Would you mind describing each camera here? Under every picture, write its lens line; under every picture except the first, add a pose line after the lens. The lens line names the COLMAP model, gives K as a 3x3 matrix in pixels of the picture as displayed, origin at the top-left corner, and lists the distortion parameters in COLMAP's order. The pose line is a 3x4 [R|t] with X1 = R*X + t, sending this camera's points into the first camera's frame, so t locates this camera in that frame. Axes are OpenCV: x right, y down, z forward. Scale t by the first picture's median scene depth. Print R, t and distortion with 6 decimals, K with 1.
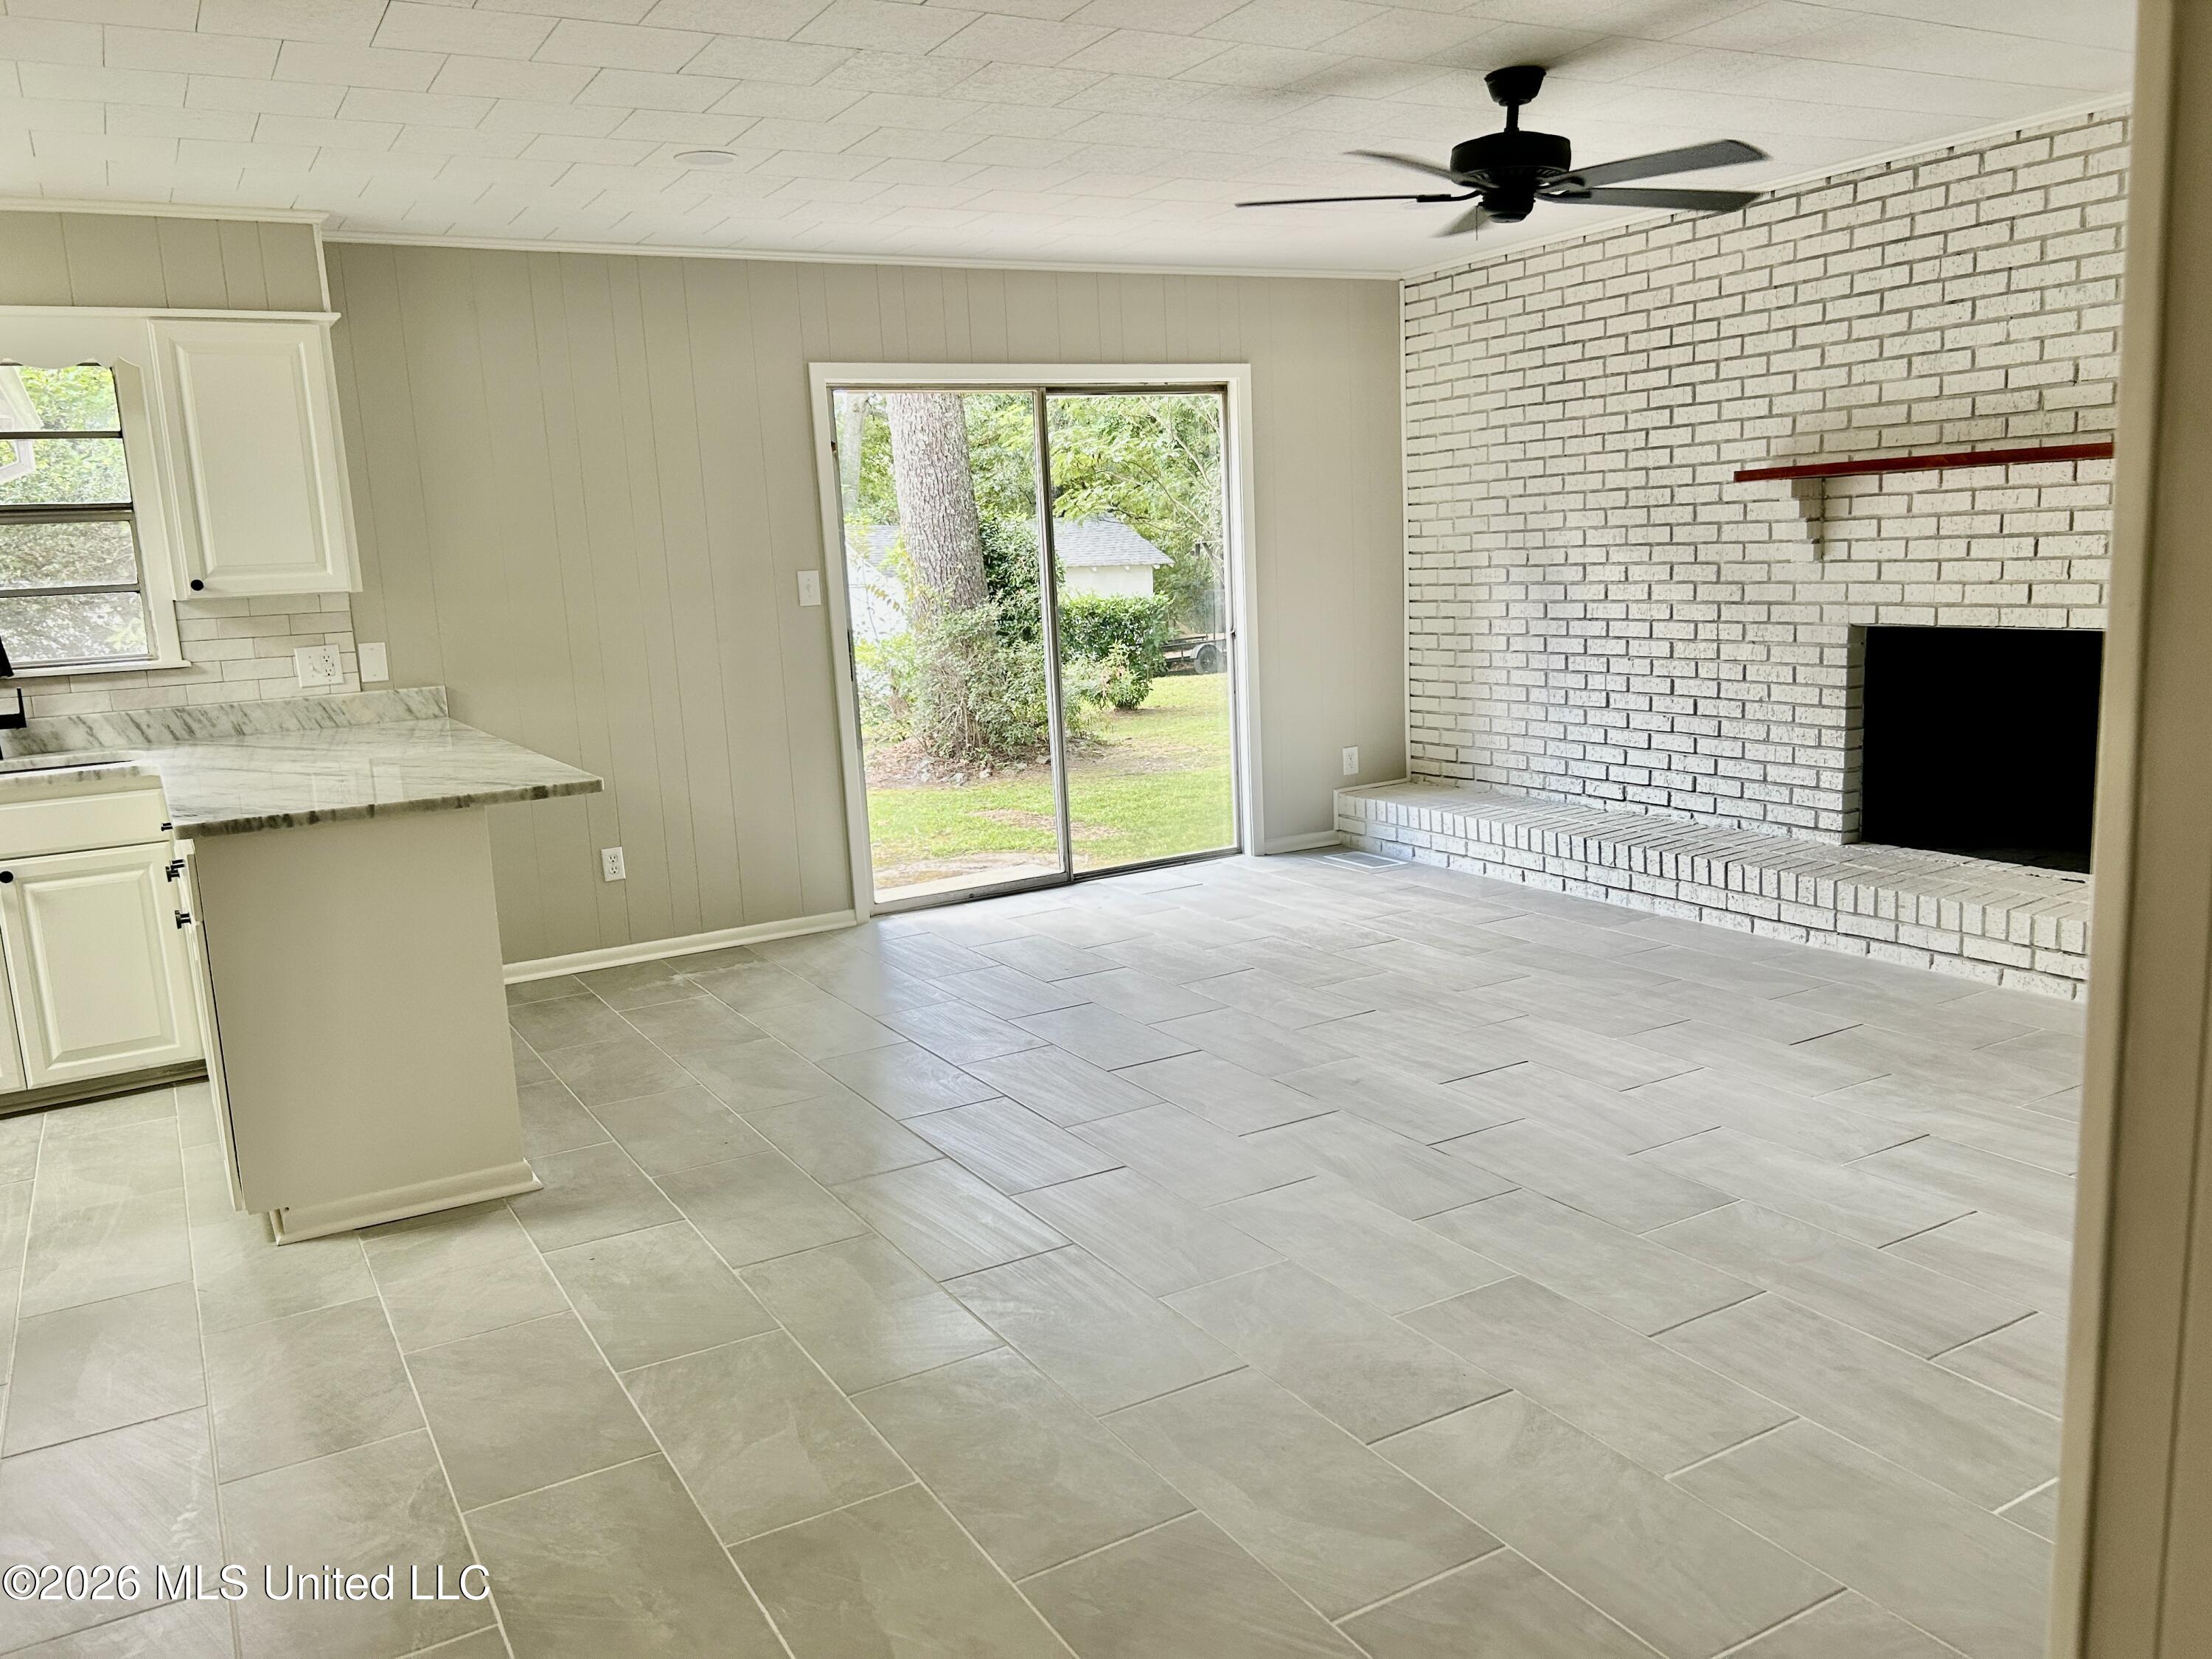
lens RADIAL K [[1672.2, 0, 1069.7], [0, 1672.2, 820.4], [0, 0, 1]] dist [0.060827, -0.077883]
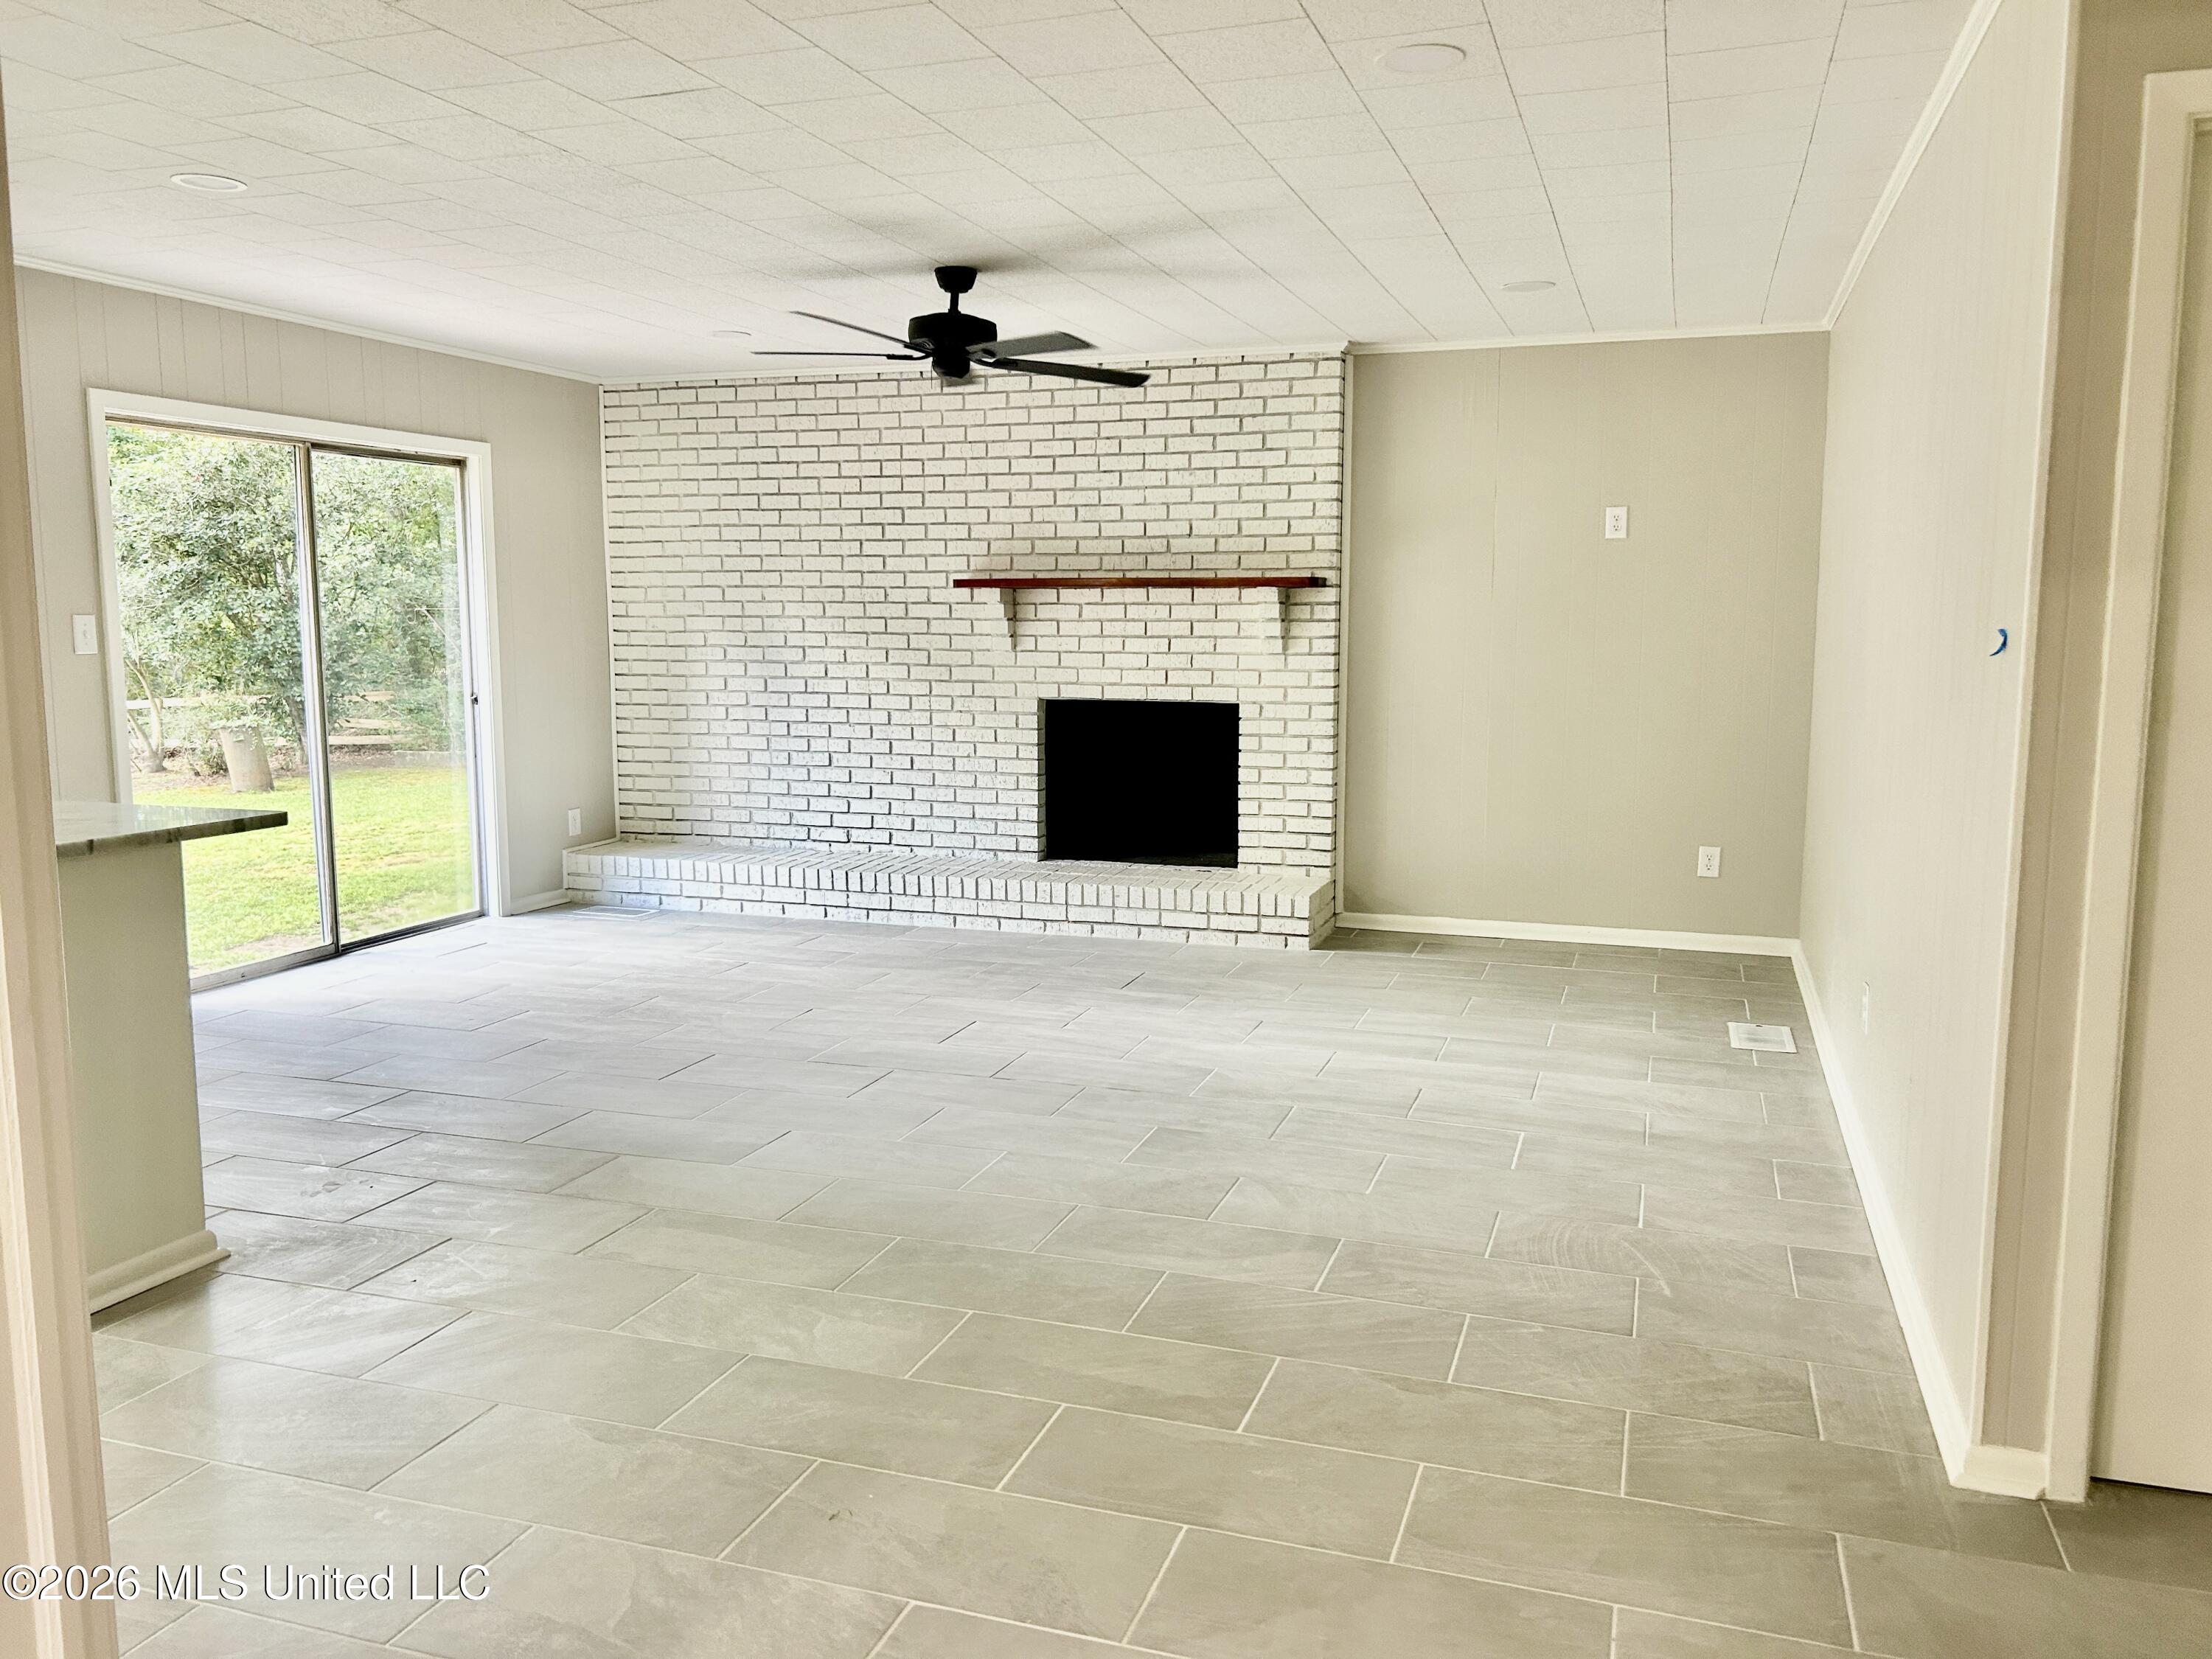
lens RADIAL K [[1672.2, 0, 1113.0], [0, 1672.2, 821.7], [0, 0, 1]] dist [0.060827, -0.077883]
pose [[0.739794, -0.030016, 0.672163, -0.386857], [0.070924, 0.996918, -0.033542, 0.031269], [-0.669085, 0.072487, 0.739643, -0.022256]]
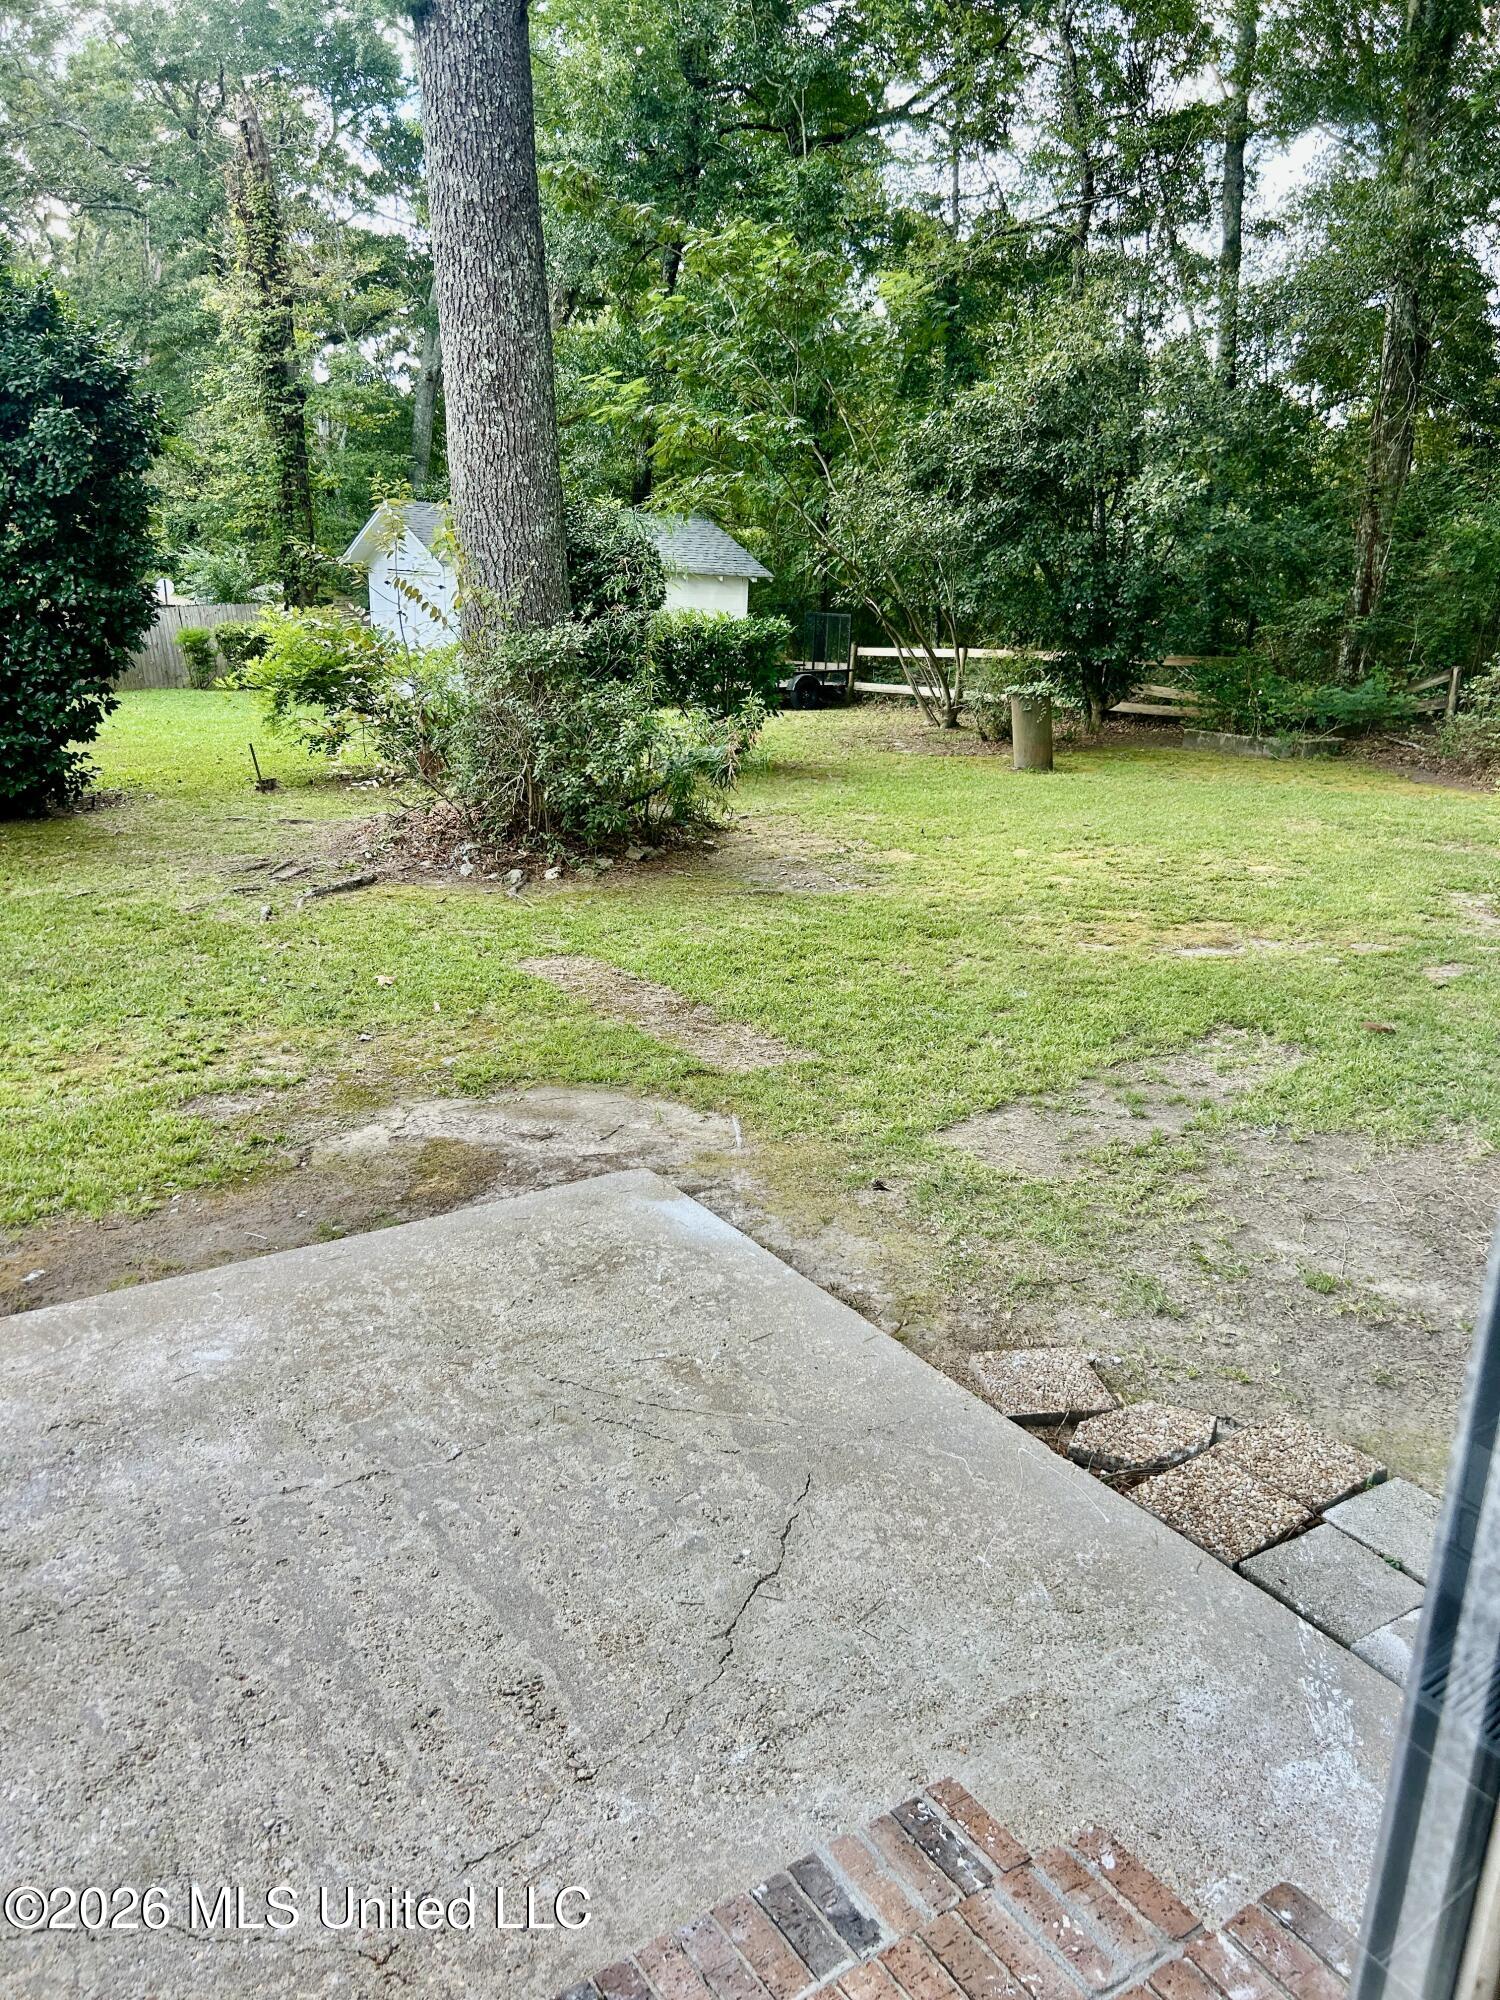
lens RADIAL K [[1511.9, 0, 742.0], [0, 1511.9, 1004.6], [0, 0, 1]] dist [0.060827, -0.077883]
pose [[0.993992, 0.062611, 0.089777, -0.076586], [-0.073472, 0.989648, 0.123281, -0.171876], [-0.081129, -0.129136, 0.988302, 1.089802]]
